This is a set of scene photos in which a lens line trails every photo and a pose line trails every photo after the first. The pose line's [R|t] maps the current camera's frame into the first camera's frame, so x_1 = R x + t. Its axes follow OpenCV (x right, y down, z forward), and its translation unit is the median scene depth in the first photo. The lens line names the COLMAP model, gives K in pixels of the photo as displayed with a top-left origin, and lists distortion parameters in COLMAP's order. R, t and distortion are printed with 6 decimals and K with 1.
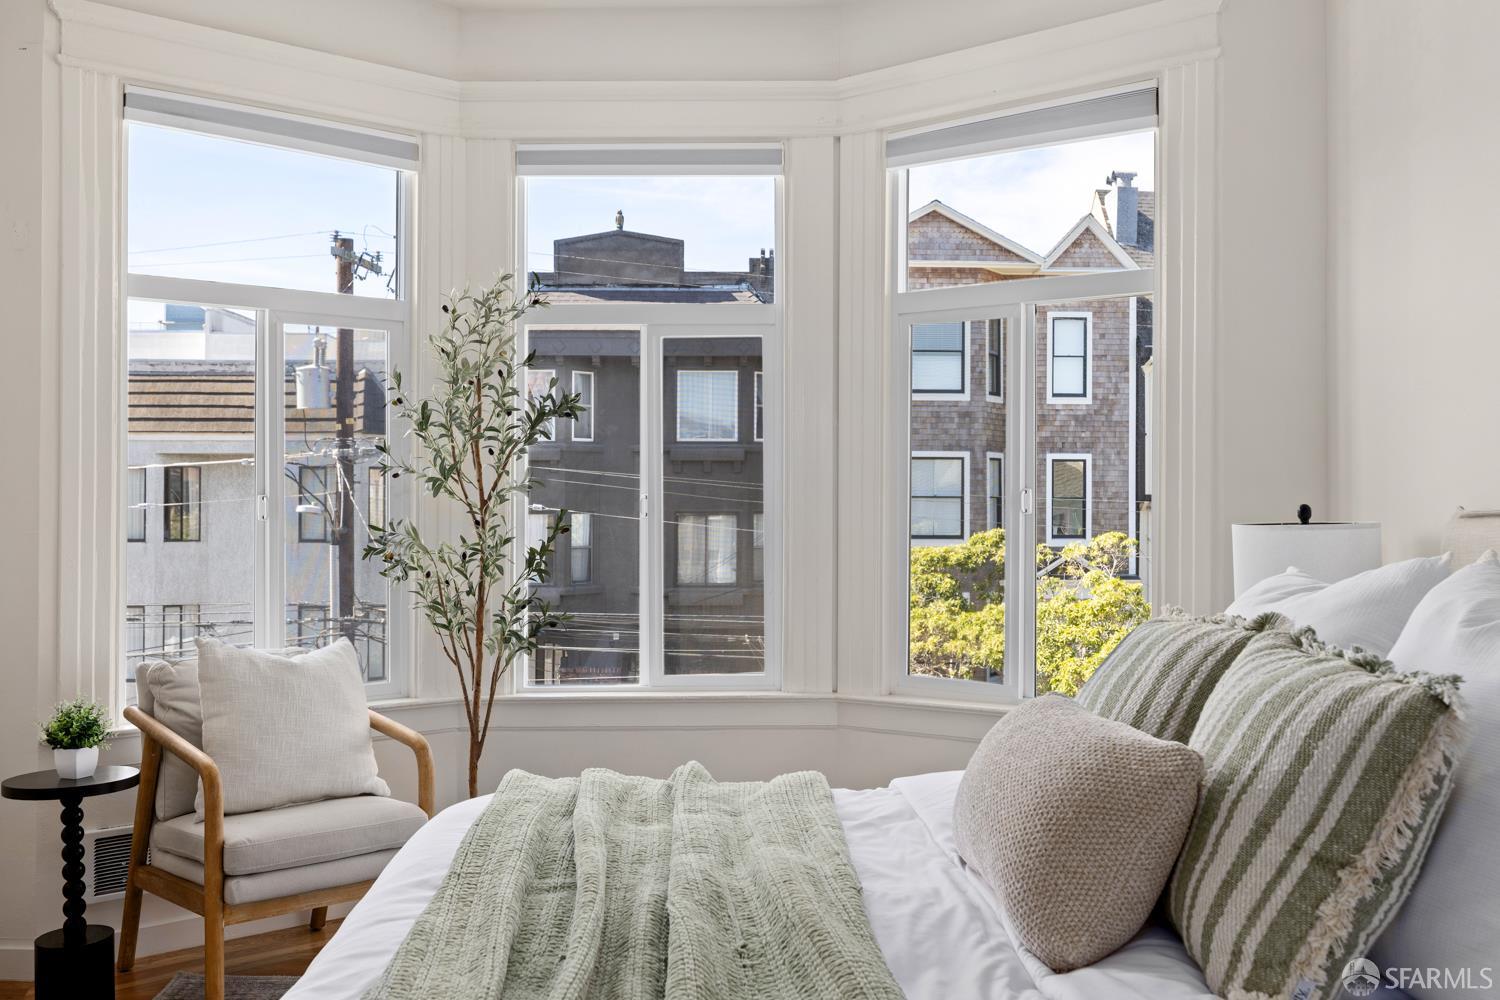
lens RADIAL K [[1324.7, 0, 749.9], [0, 1324.7, 496.8], [0, 0, 1]] dist [-0.002311, 0.007436]
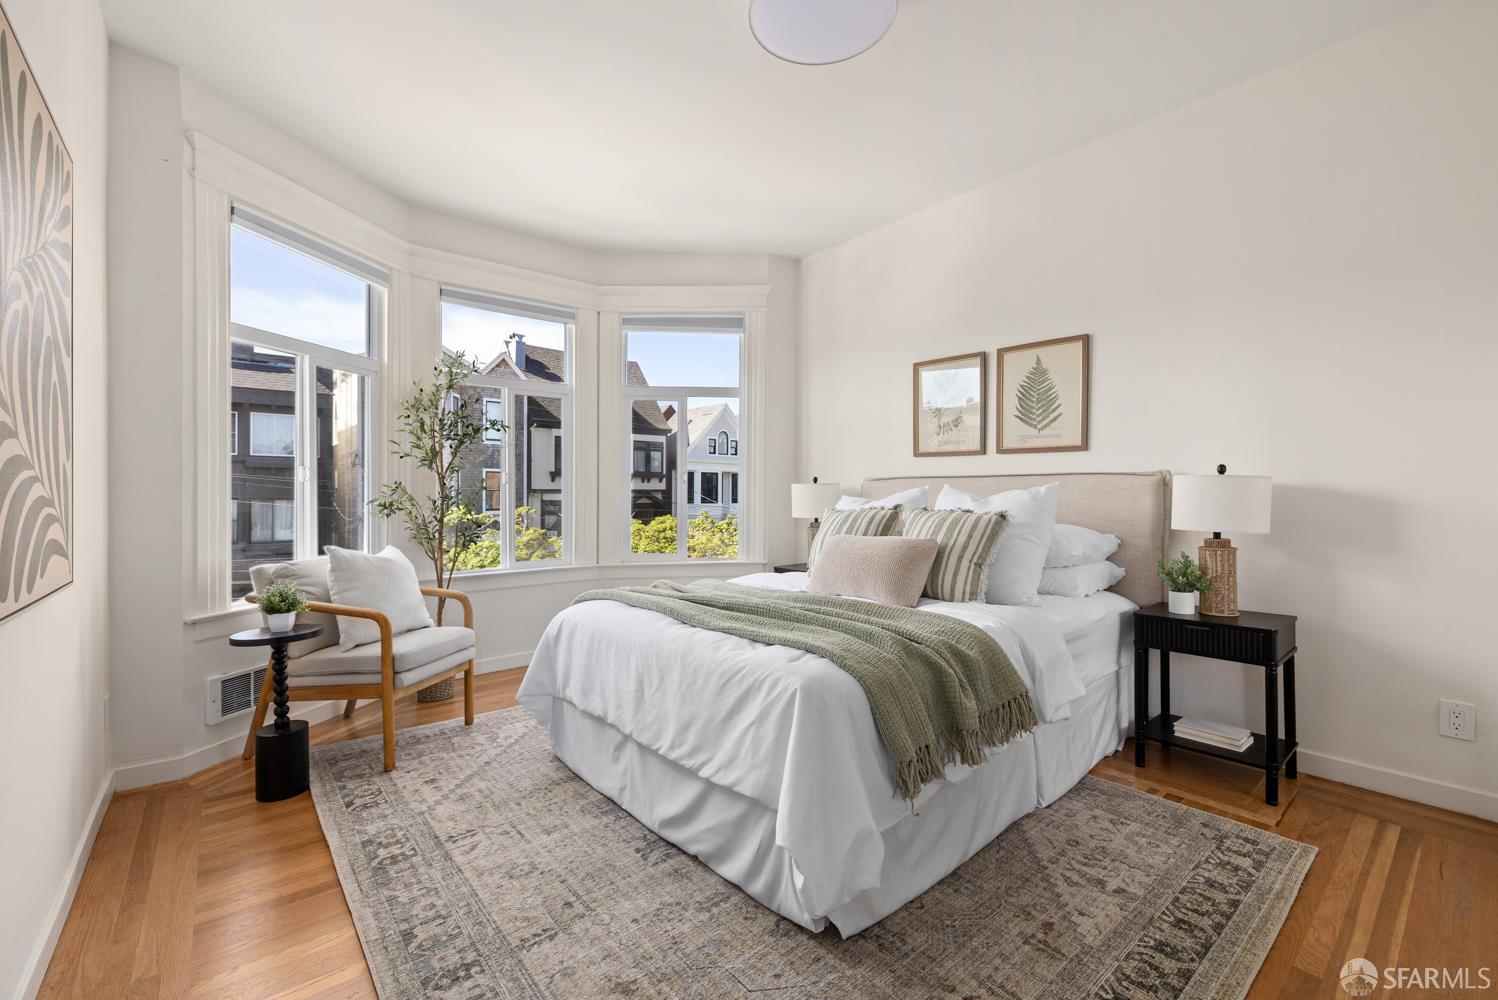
lens RADIAL K [[634.3, 0, 744.6], [0, 634.3, 497.8], [0, 0, 1]] dist [0.000863, -0.000924]
pose [[0.775463, -0.002981, 0.631386, -0.480023], [-0.000996, 0.999982, 0.005945, 0.036346], [-0.631392, -0.005239, 0.775446, 0.030104]]
